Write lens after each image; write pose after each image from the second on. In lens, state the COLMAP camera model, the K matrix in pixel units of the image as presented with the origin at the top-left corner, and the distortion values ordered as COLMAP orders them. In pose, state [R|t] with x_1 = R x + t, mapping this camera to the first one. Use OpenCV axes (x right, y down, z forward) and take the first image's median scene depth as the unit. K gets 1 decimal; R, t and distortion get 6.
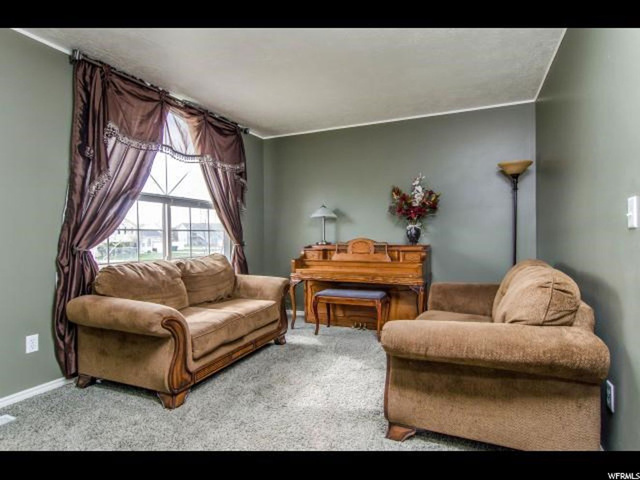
lens RADIAL K [[350.6, 0, 318.3], [0, 350.6, 233.6], [0, 0, 1]] dist [0.001053, -0.000115]
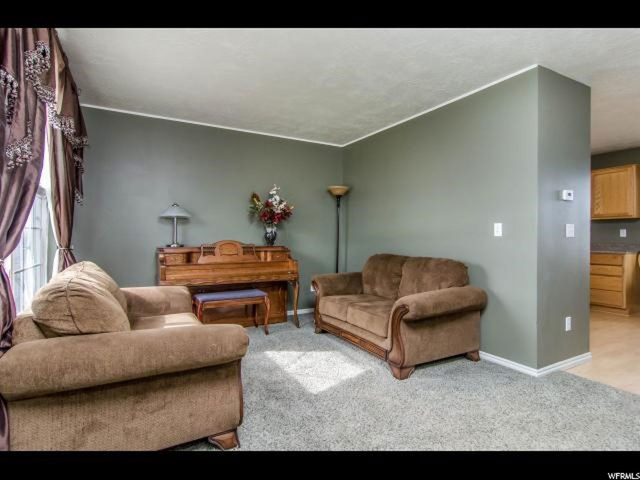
lens RADIAL K [[350.6, 0, 318.3], [0, 350.6, 233.6], [0, 0, 1]] dist [0.001053, -0.000115]
pose [[0.593480, 0.017357, 0.804661, -0.559876], [-0.013857, 0.999840, -0.011347, 0.002357], [-0.804729, -0.004416, 0.593625, 0.201478]]
